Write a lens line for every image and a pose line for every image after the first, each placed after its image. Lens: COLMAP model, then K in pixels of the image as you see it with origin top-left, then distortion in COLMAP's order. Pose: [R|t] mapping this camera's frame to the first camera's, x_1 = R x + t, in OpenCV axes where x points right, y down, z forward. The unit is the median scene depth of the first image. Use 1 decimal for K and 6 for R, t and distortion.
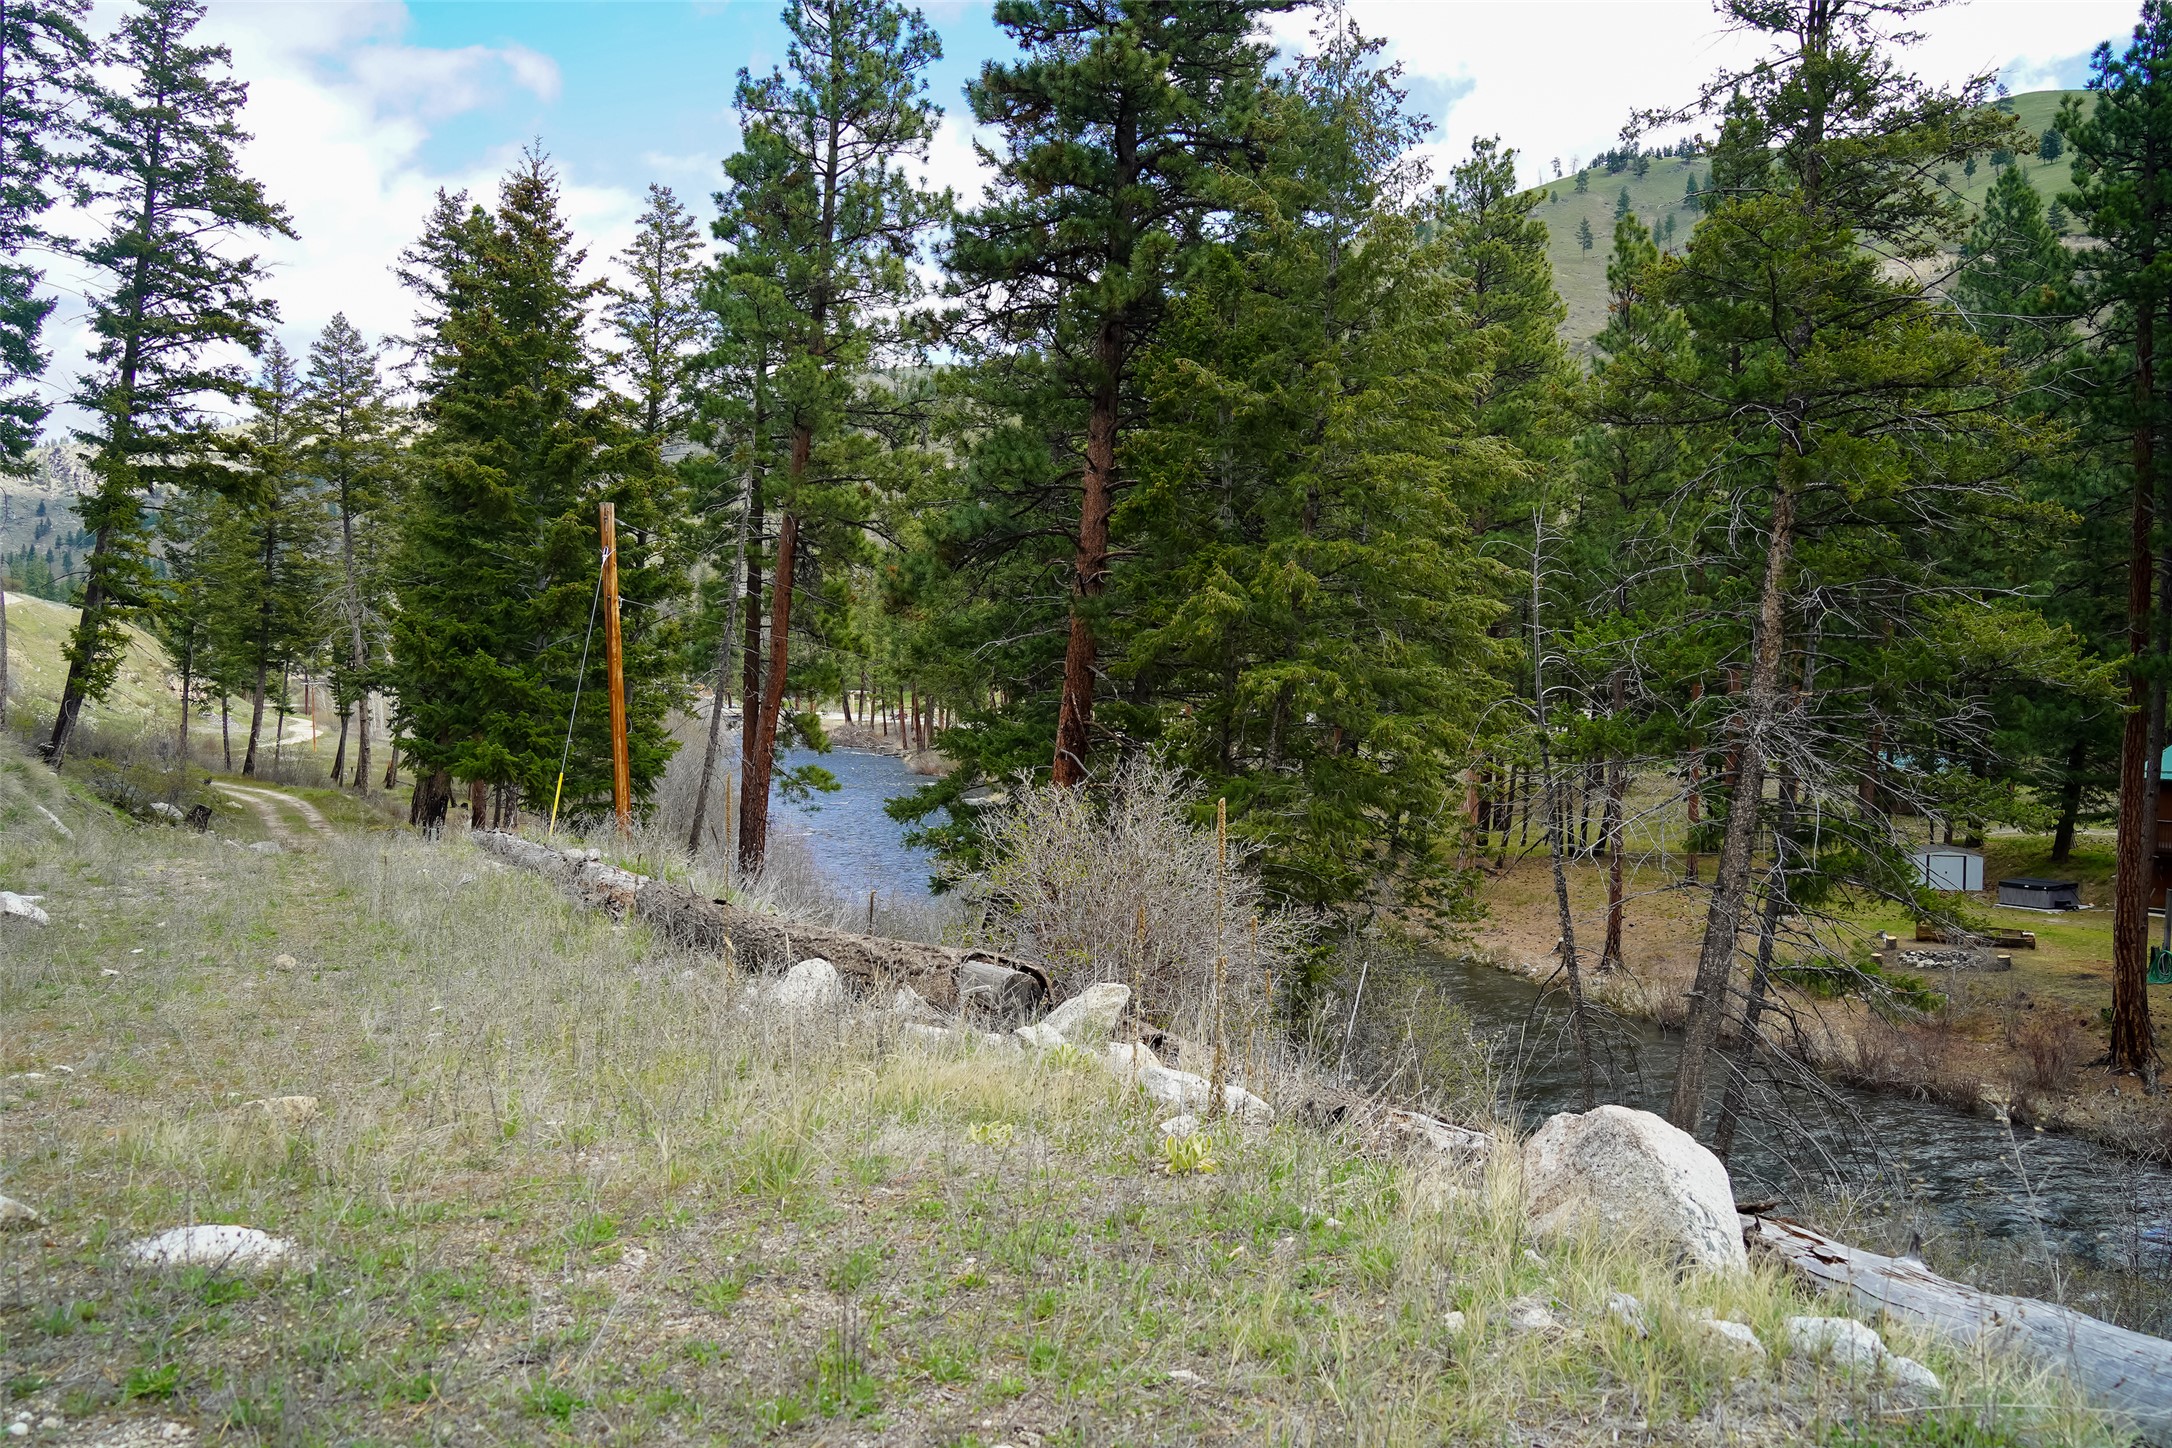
lens RADIAL K [[1766.7, 0, 1106.3], [0, 1766.7, 726.8], [0, 0, 1]] dist [-0.062936, 0.061059]
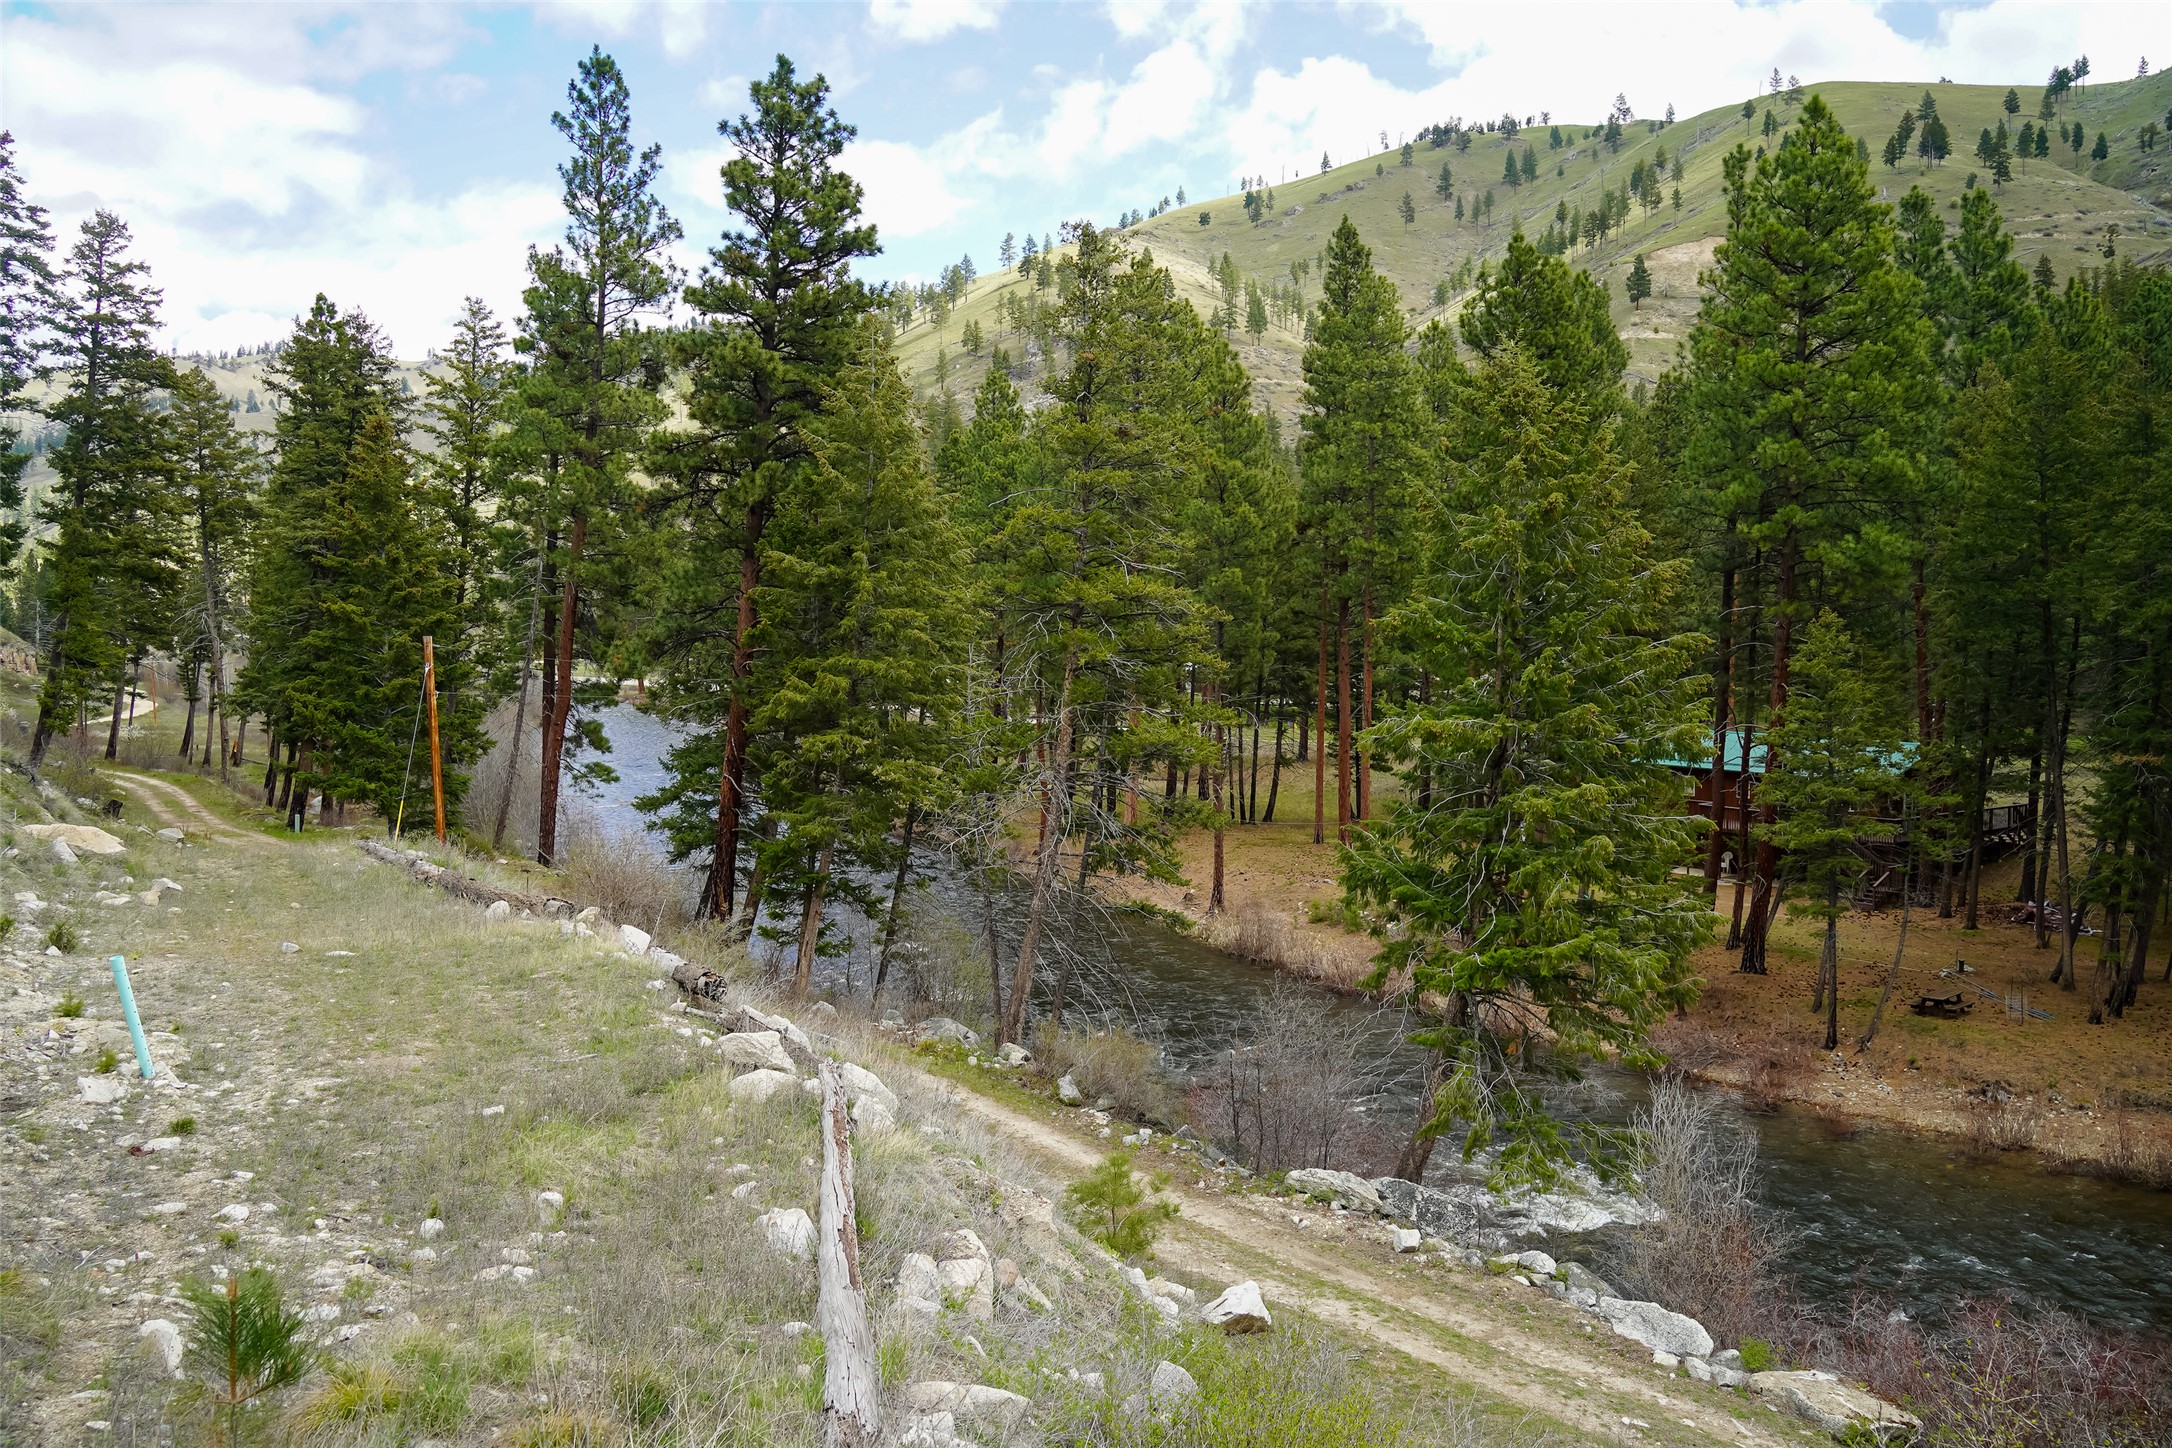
lens RADIAL K [[1752.7, 0, 1102.2], [0, 1752.7, 725.4], [0, 0, 1]] dist [-0.063024, 0.054965]
pose [[0.996218, -0.004098, 0.086787, 0.132633], [0.002027, 0.999711, 0.023934, -0.050712], [-0.086860, -0.023668, 0.995939, -0.442539]]
